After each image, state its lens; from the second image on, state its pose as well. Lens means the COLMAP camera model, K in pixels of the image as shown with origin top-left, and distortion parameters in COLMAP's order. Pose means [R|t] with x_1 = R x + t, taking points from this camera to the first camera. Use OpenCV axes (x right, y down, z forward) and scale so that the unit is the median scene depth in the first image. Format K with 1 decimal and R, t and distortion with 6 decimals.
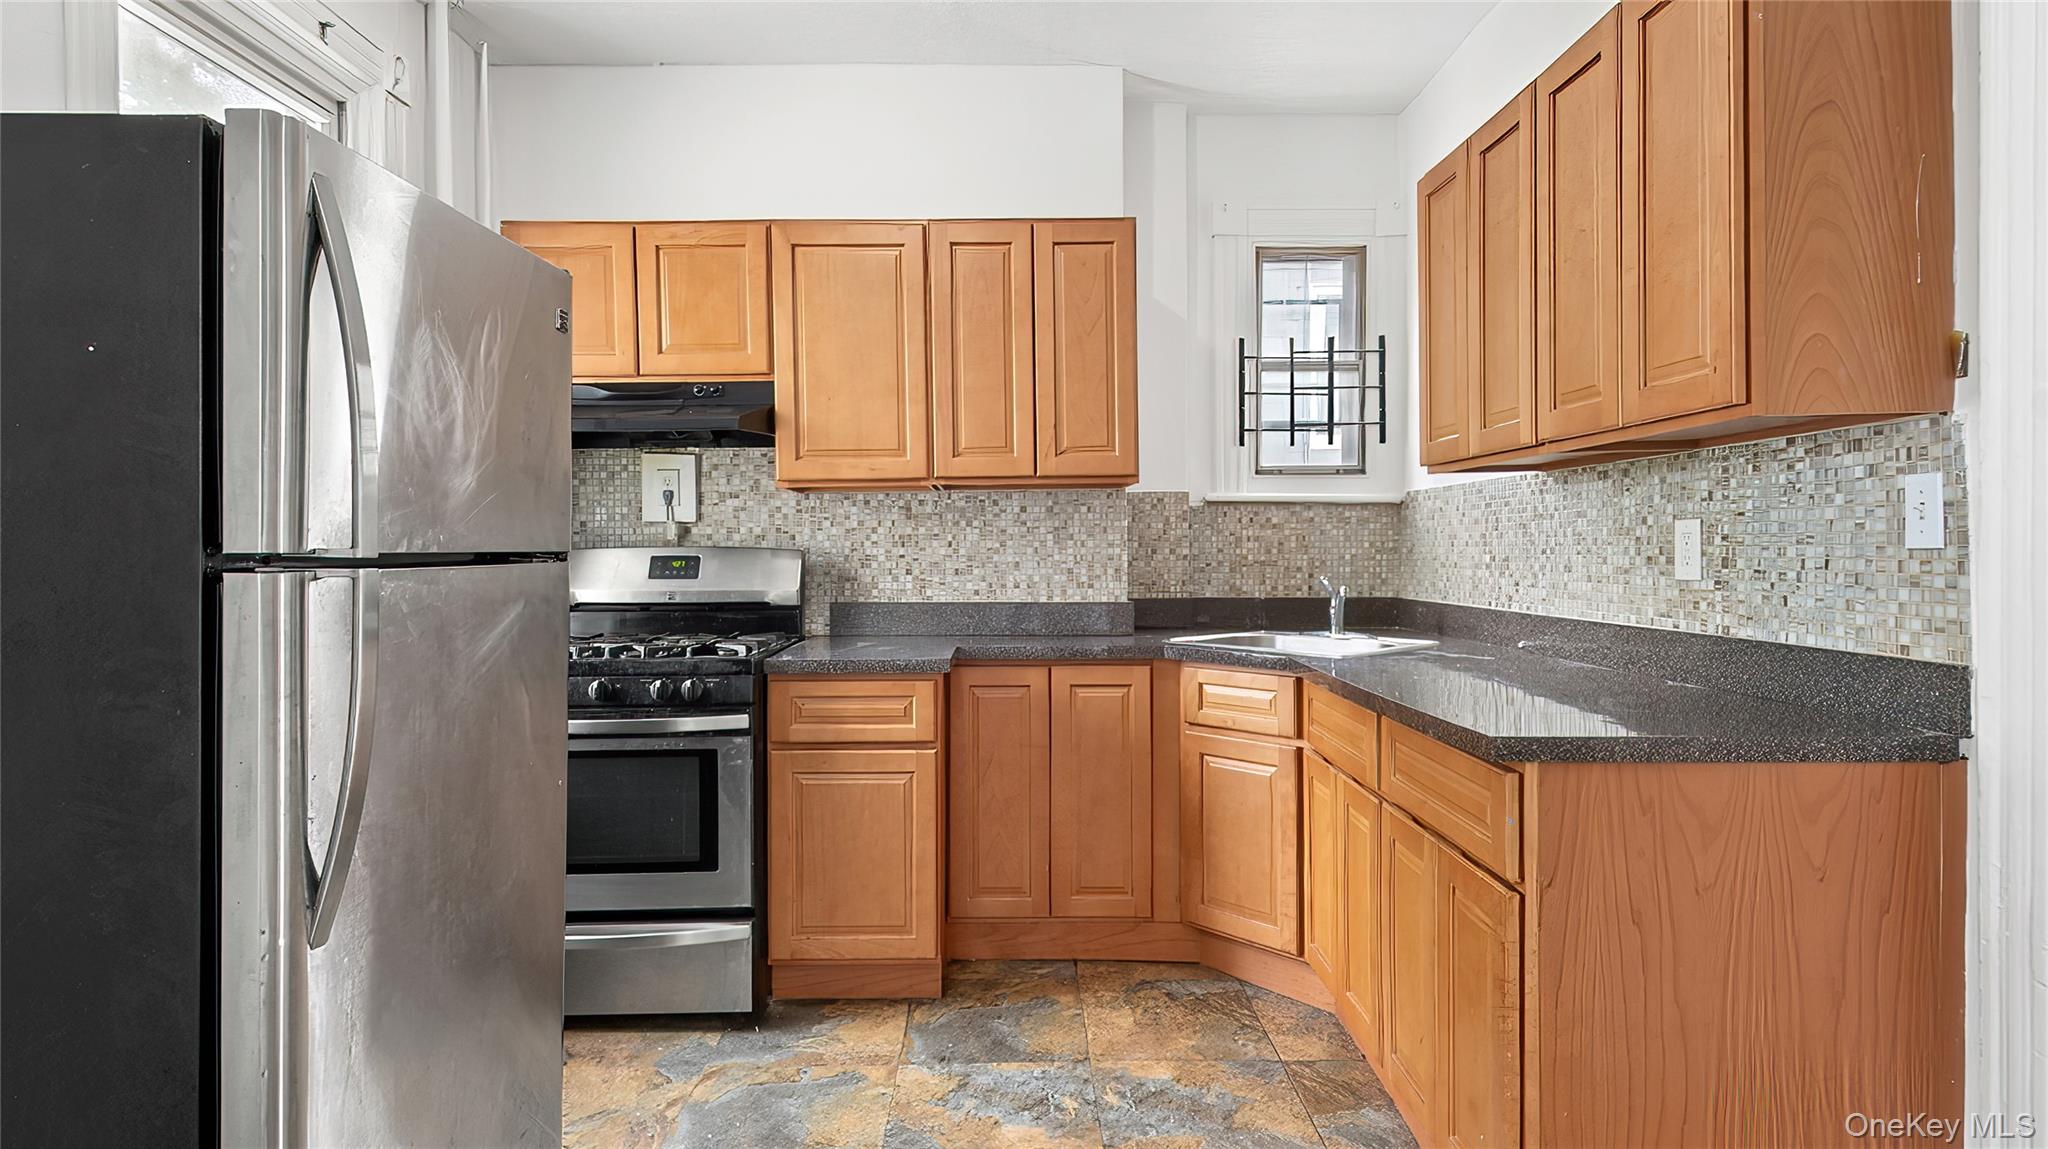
lens RADIAL K [[1073.5, 0, 1018.2], [0, 1073.5, 559.9], [0, 0, 1]] dist [0.042919, 0.000450]
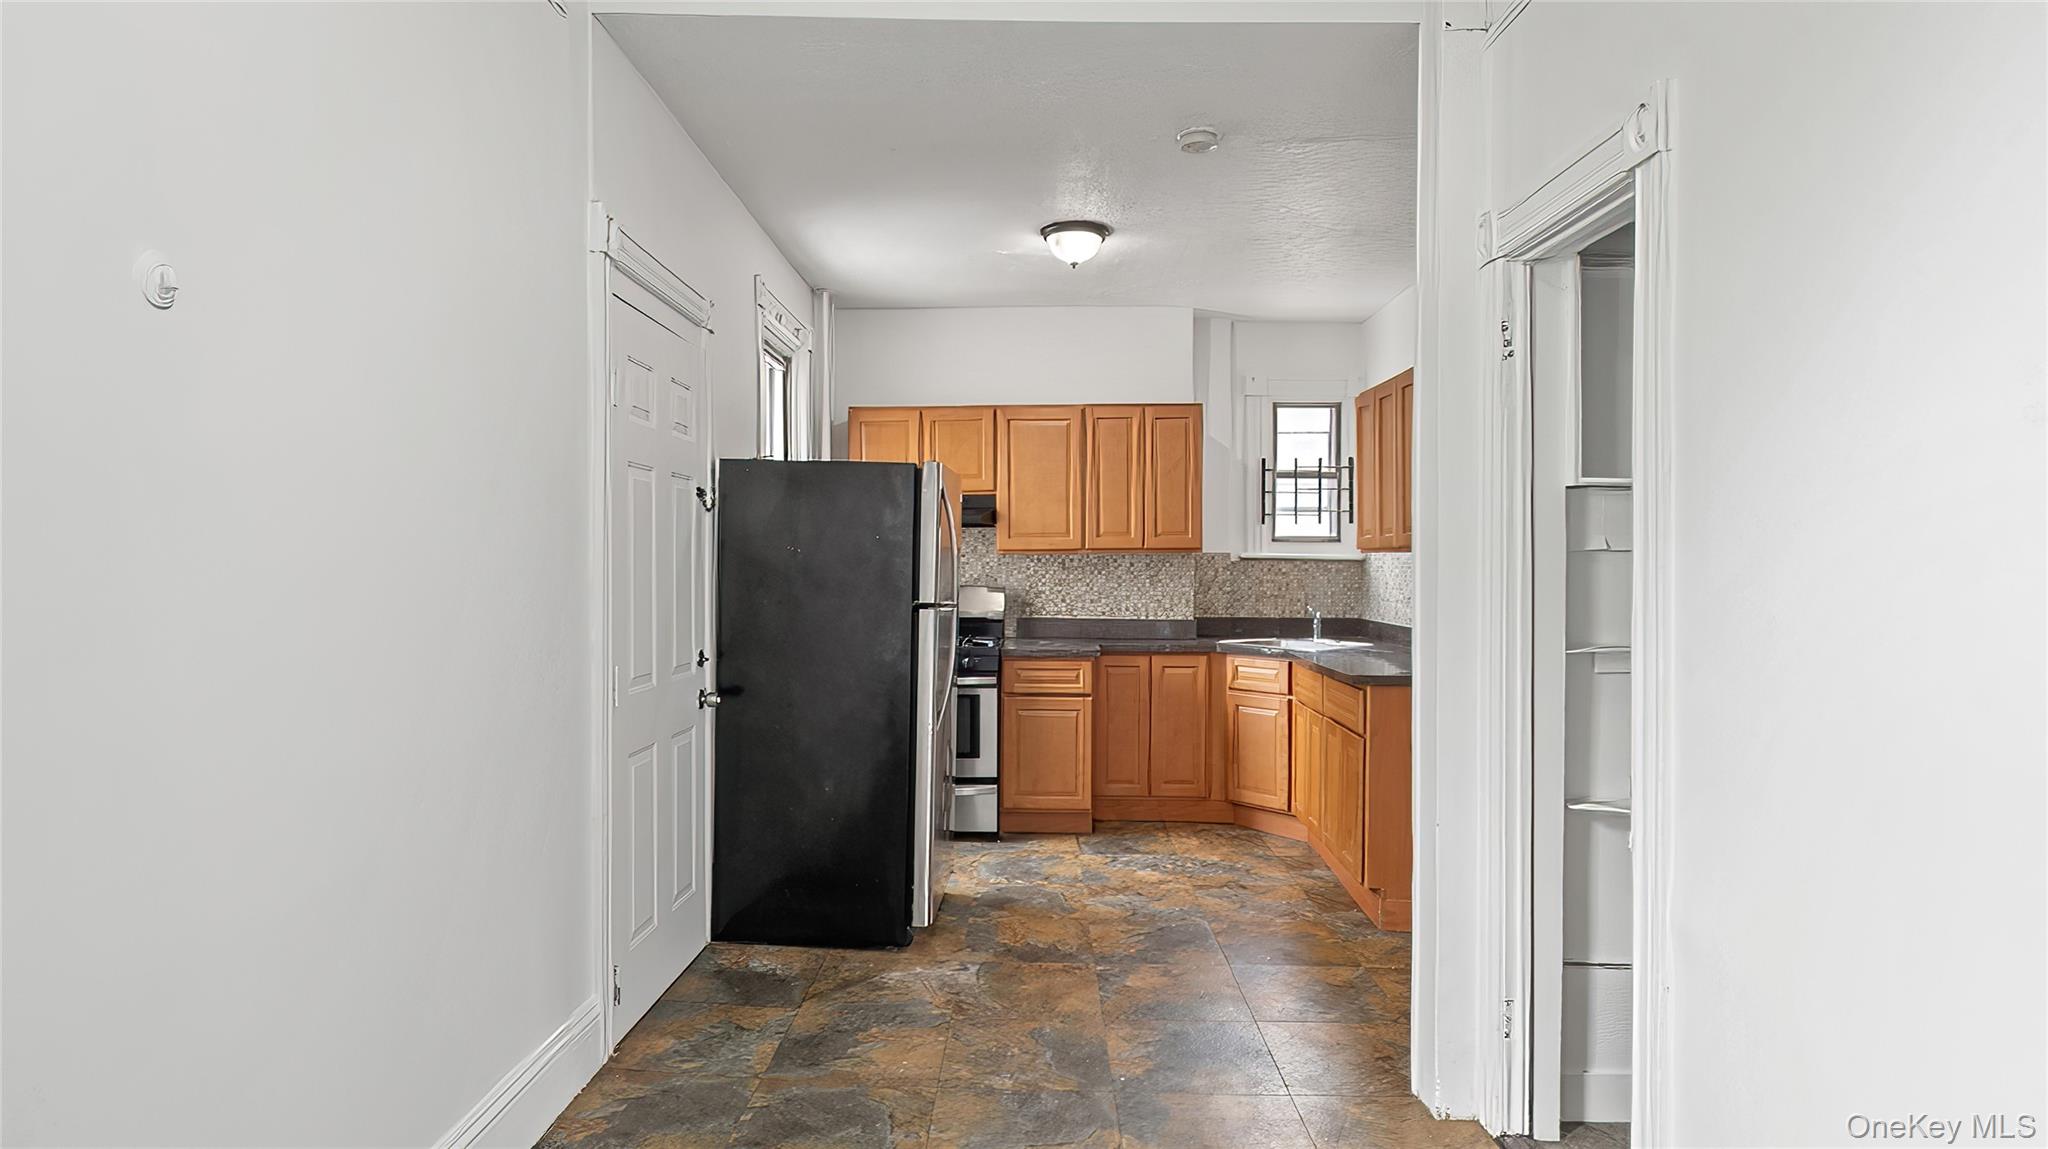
lens RADIAL K [[1073.5, 0, 984.0], [0, 1073.5, 576.6], [0, 0, 1]] dist [0.042919, 0.000450]
pose [[0.997874, 0.007484, -0.064747, -0.132054], [-0.007246, 0.999966, 0.003903, -0.036739], [0.064774, -0.003425, 0.997894, -0.796675]]
